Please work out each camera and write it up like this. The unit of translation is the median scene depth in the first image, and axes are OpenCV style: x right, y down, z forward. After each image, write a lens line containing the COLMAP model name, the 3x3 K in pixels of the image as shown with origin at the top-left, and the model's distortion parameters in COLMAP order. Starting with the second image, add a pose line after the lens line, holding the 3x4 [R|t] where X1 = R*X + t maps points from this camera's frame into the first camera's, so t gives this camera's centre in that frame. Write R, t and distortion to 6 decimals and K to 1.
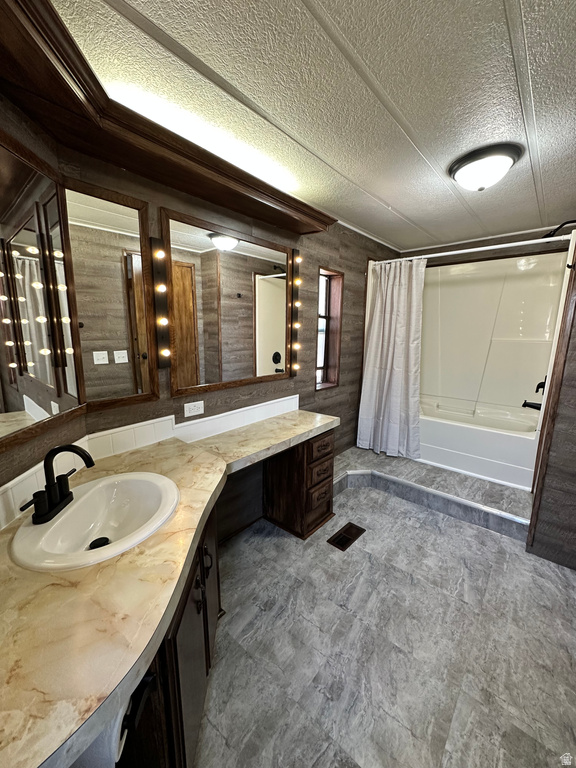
lens RADIAL K [[307.2, 0, 288.6], [0, 307.2, 382.3], [0, 0, 1]] dist [-0.005977, 0.001398]
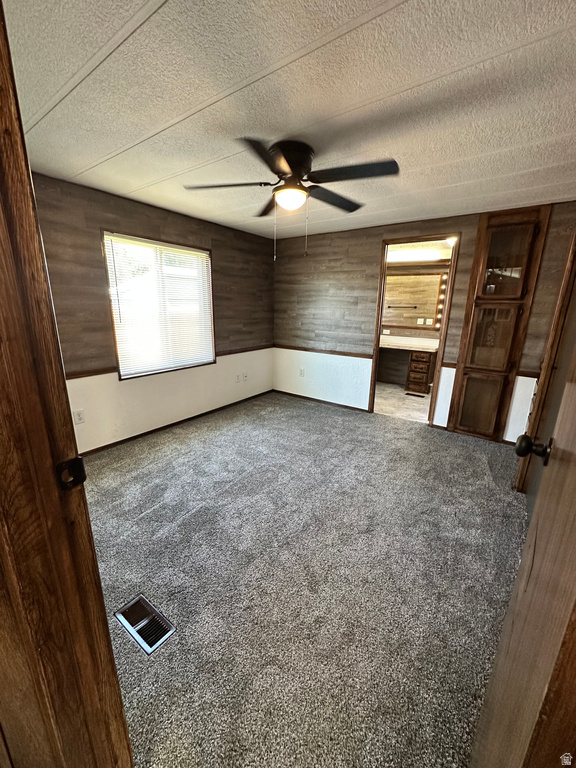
lens RADIAL K [[307.2, 0, 286.8], [0, 307.2, 383.7], [0, 0, 1]] dist [-0.005977, 0.001398]
pose [[0.087010, 0.240554, -0.966728, 1.820169], [-0.197149, 0.955374, 0.219984, 0.064607], [0.976505, 0.171449, 0.130552, -0.229804]]
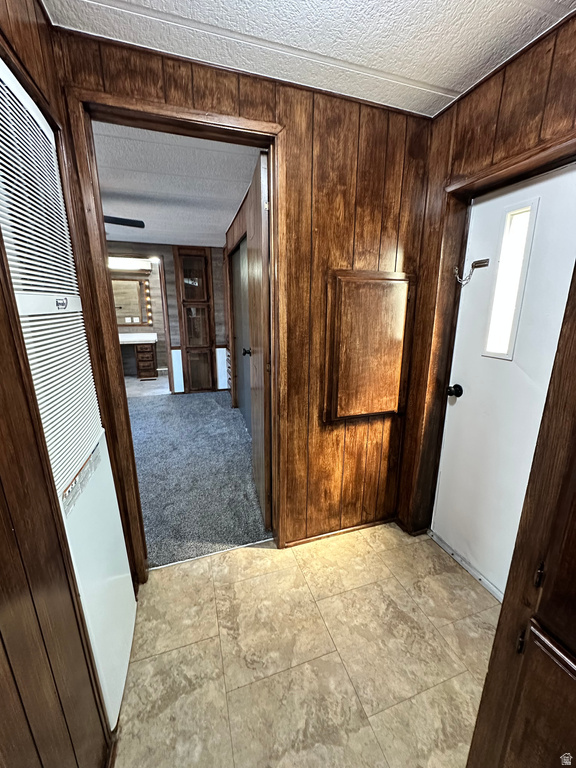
lens RADIAL K [[307.2, 0, 289.5], [0, 307.2, 383.0], [0, 0, 1]] dist [-0.005977, 0.001398]
pose [[0.860771, 0.114370, -0.495977, 2.121859], [-0.086191, 0.993108, 0.079420, 0.139586], [0.501642, -0.025614, 0.864696, -0.643257]]
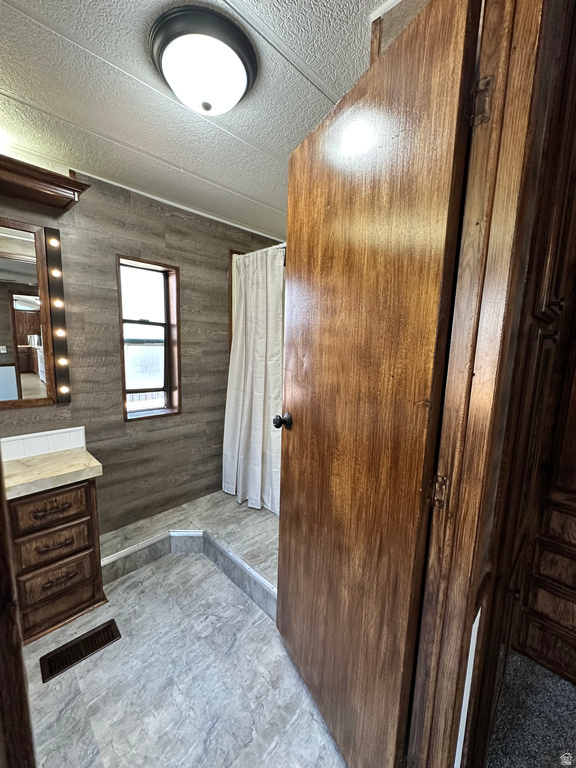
lens RADIAL K [[307.2, 0, 288.7], [0, 307.2, 382.3], [0, 0, 1]] dist [-0.005977, 0.001398]
pose [[0.997912, 0.023644, -0.060101, 0.505609], [-0.026288, 0.998704, -0.043590, -0.042136], [0.058993, 0.045079, 0.997240, 0.261345]]
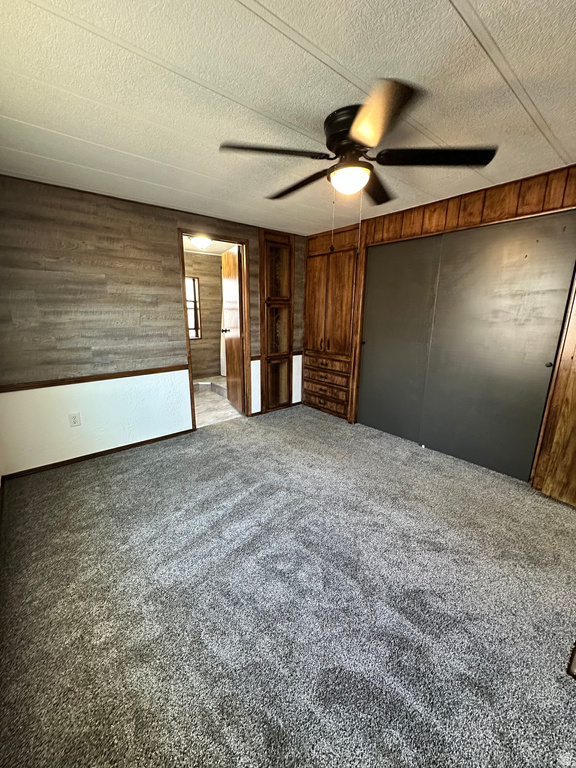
lens RADIAL K [[307.2, 0, 286.7], [0, 307.2, 384.1], [0, 0, 1]] dist [-0.005977, 0.001398]
pose [[0.987205, 0.036549, -0.155211, 1.026170], [-0.026720, 0.997531, 0.064951, 0.159727], [0.157201, -0.059973, 0.985744, -0.809594]]
